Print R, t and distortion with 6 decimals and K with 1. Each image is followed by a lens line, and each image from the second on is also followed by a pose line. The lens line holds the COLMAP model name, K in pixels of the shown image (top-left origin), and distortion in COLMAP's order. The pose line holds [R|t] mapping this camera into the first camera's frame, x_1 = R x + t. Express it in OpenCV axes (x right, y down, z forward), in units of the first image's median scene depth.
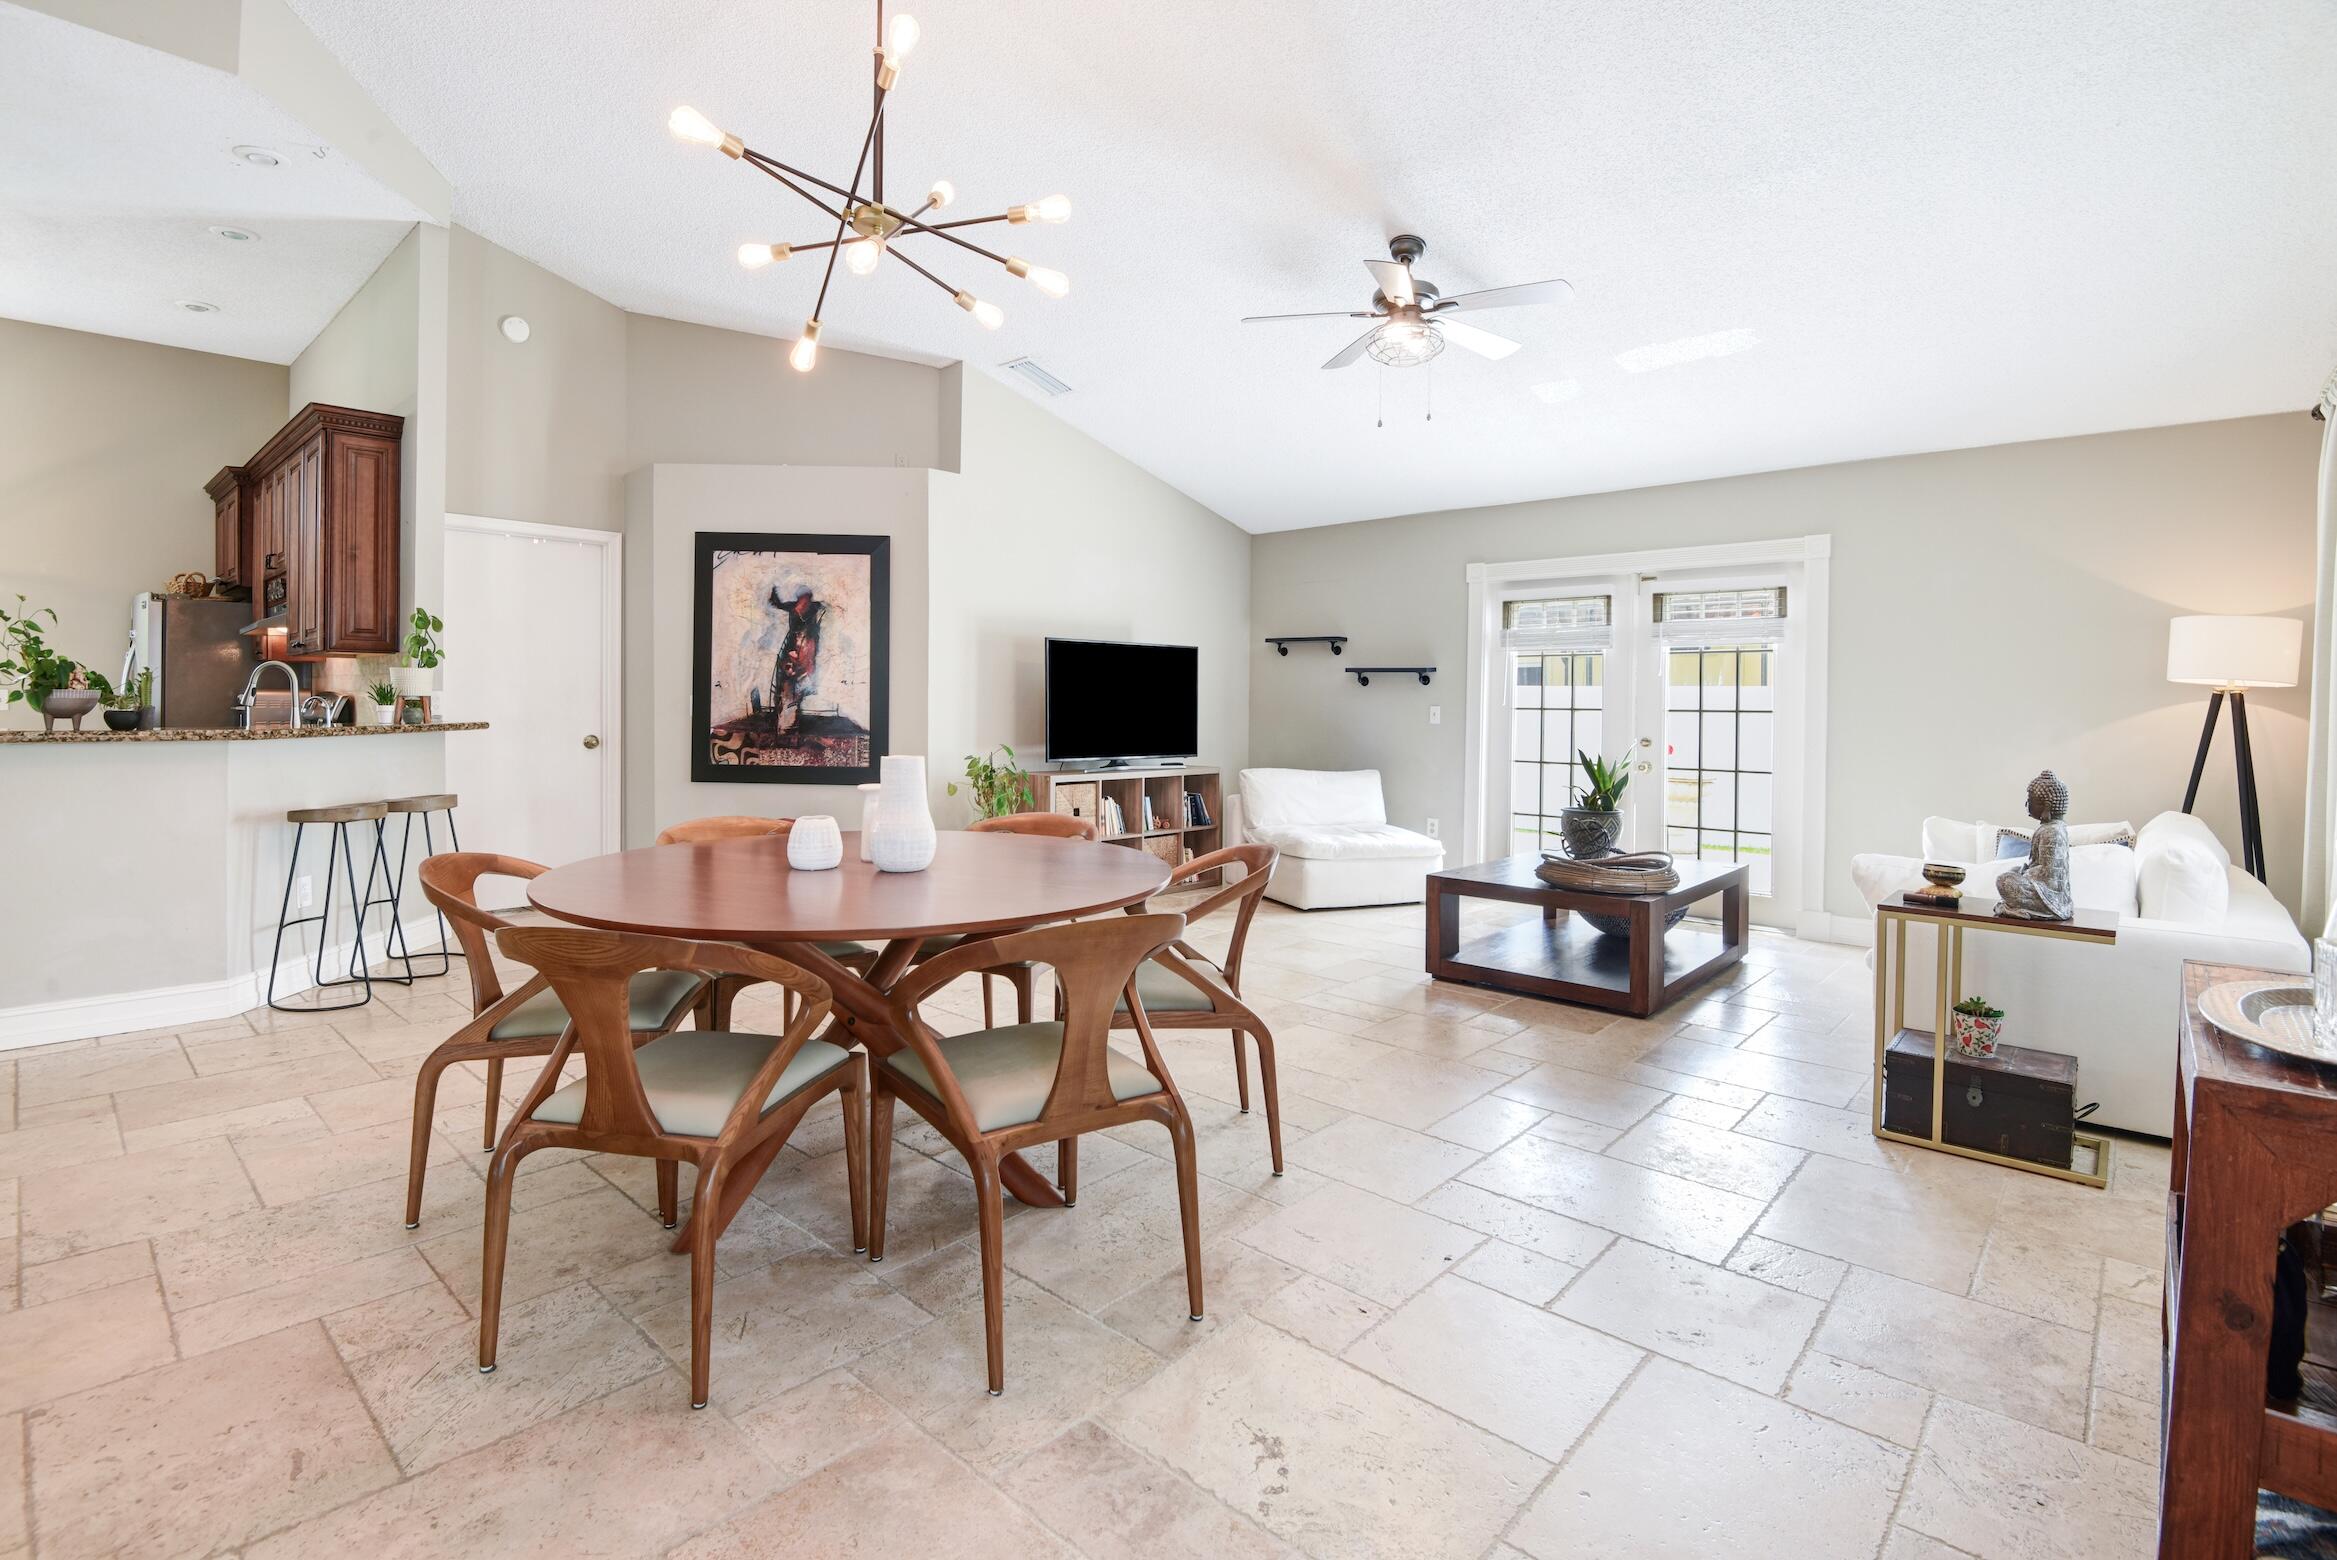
lens RADIAL K [[1093.1, 0, 1168.1], [0, 1093.1, 724.7], [0, 0, 1]] dist [-0.000860, -0.029361]
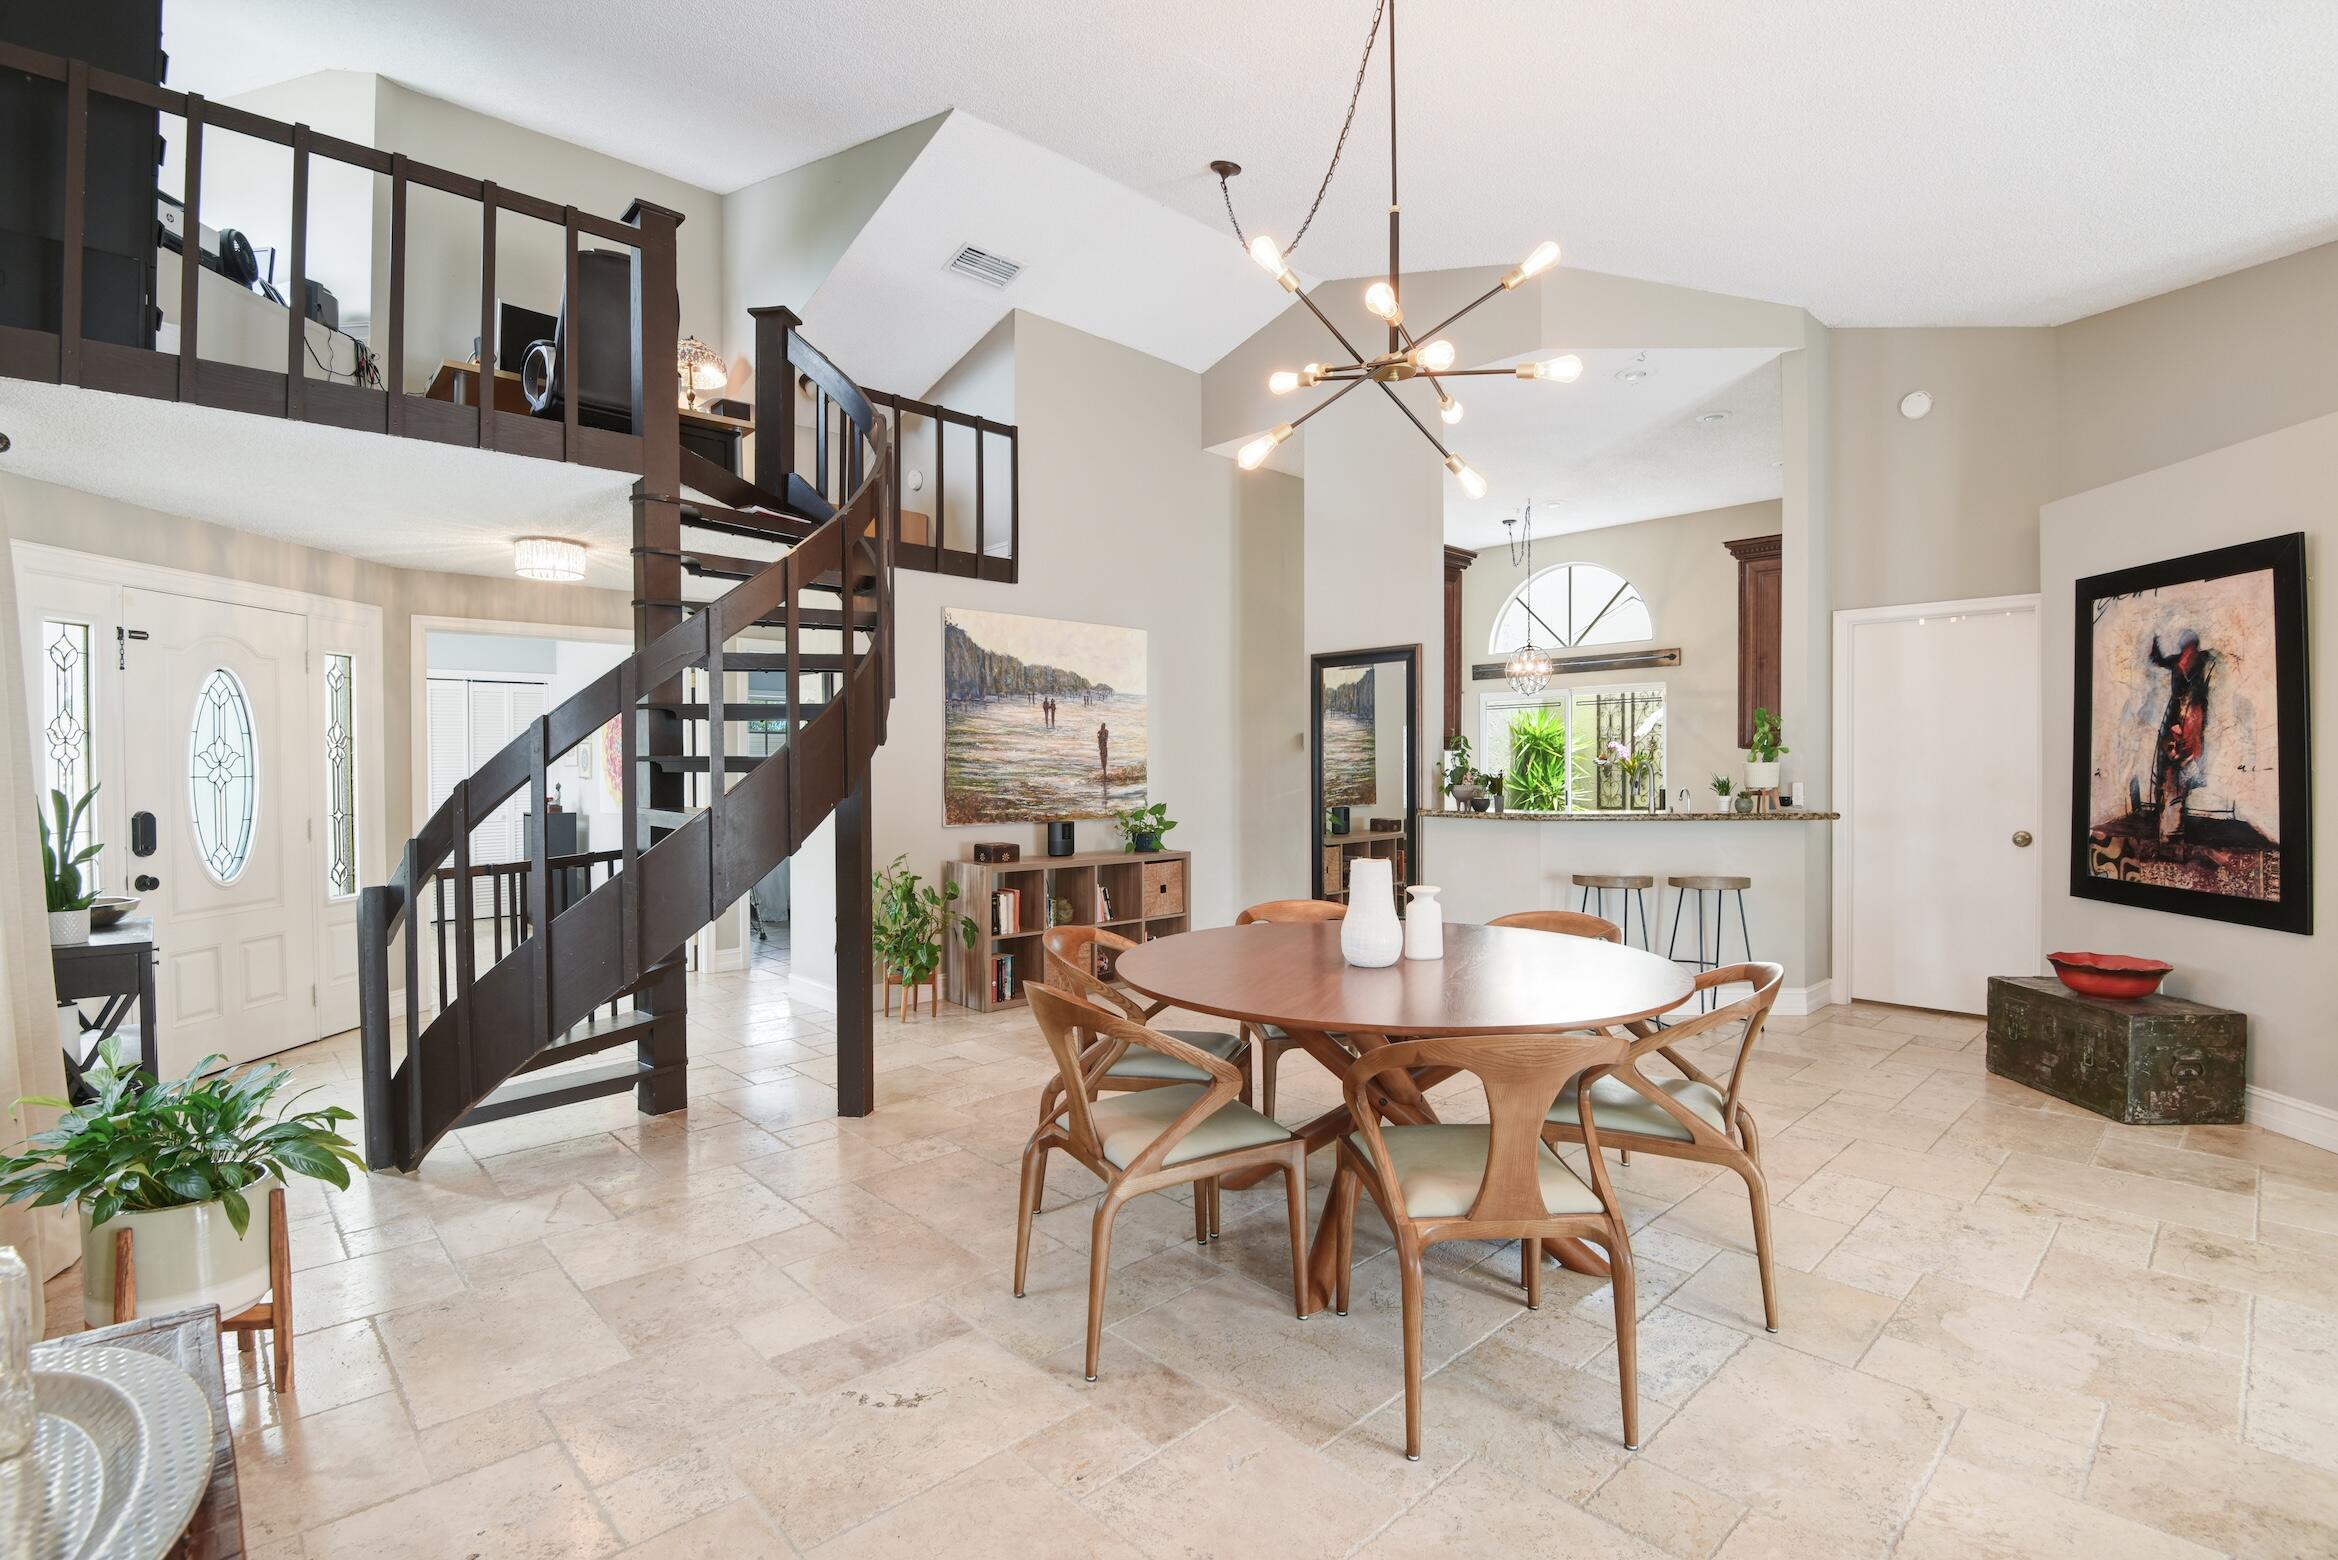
lens RADIAL K [[1092.9, 0, 1155.5], [0, 1092.9, 790.9], [0, 0, 1]] dist [-0.022322, -0.011326]
pose [[-0.078370, 0.011716, -0.996856, 0.386965], [-0.016937, 0.999771, 0.013082, -0.022683], [0.996781, 0.017909, -0.078153, 0.398615]]
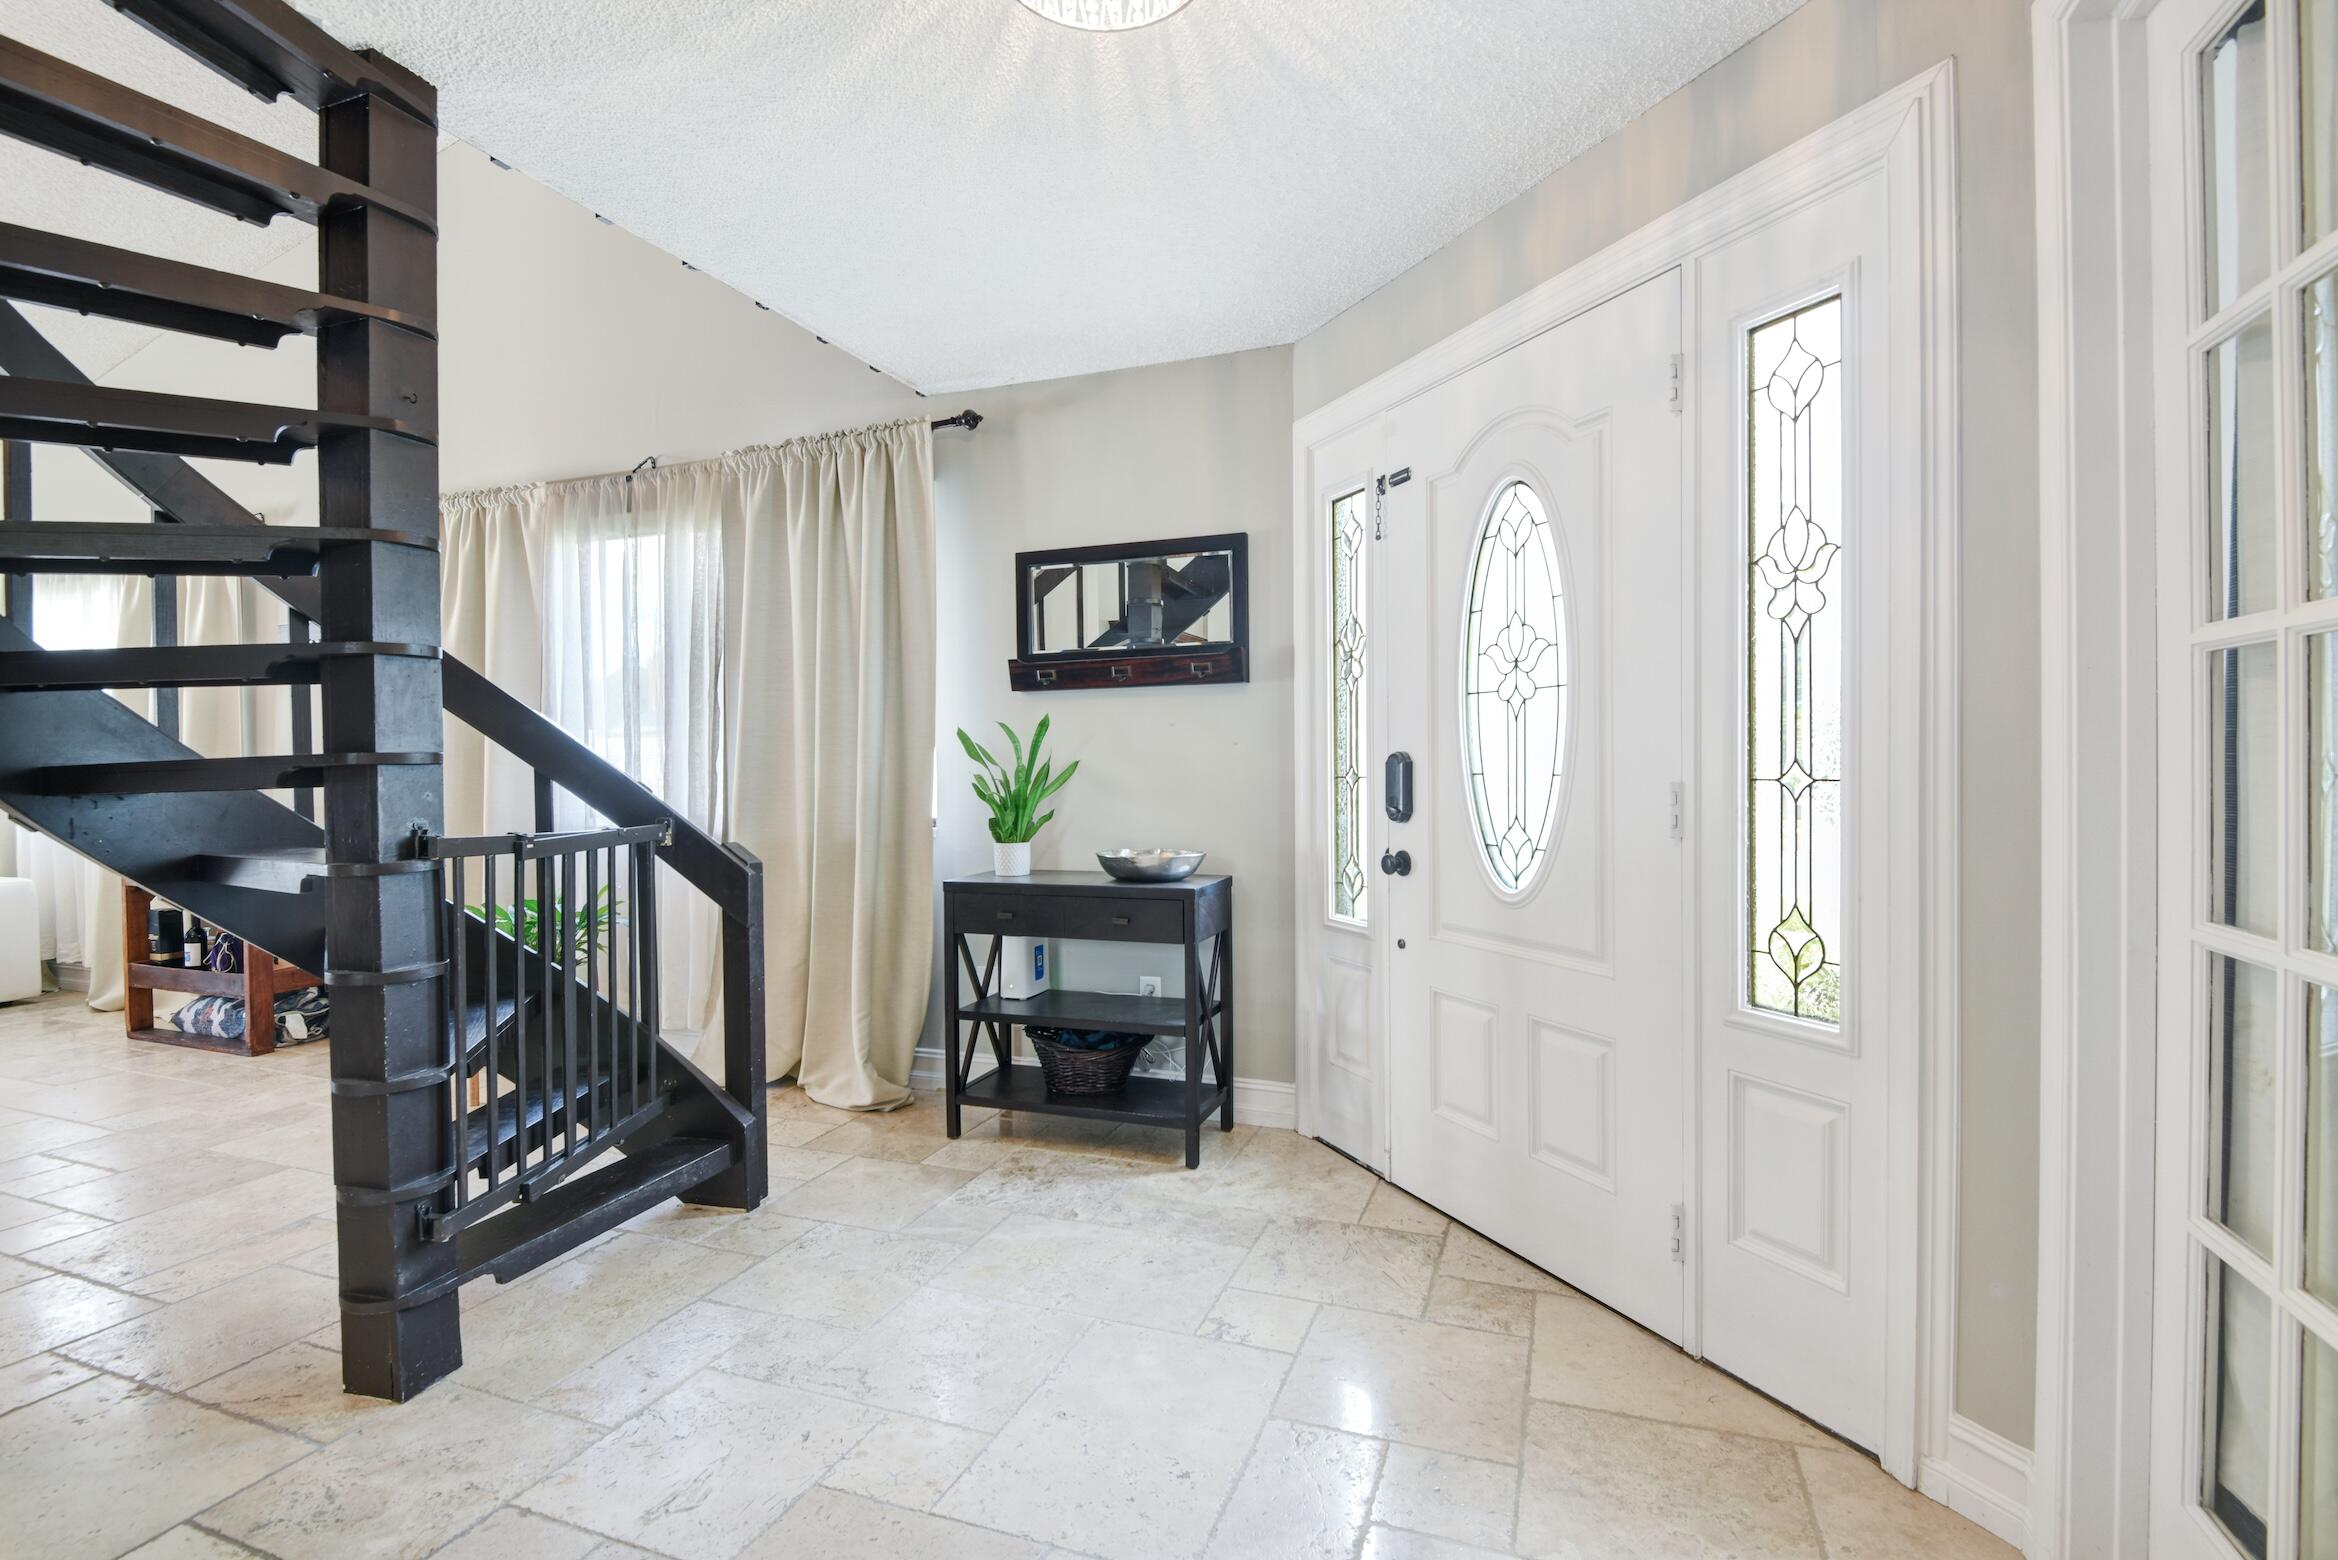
lens RADIAL K [[1106.4, 0, 1180.4], [0, 1106.4, 769.3], [0, 0, 1]] dist [-0.001319, -0.025011]
pose [[-0.388953, -0.011903, 0.921181, -0.676779], [0.024751, 0.999421, 0.023365, 0.006255], [-0.920925, 0.031888, -0.388433, -0.064376]]
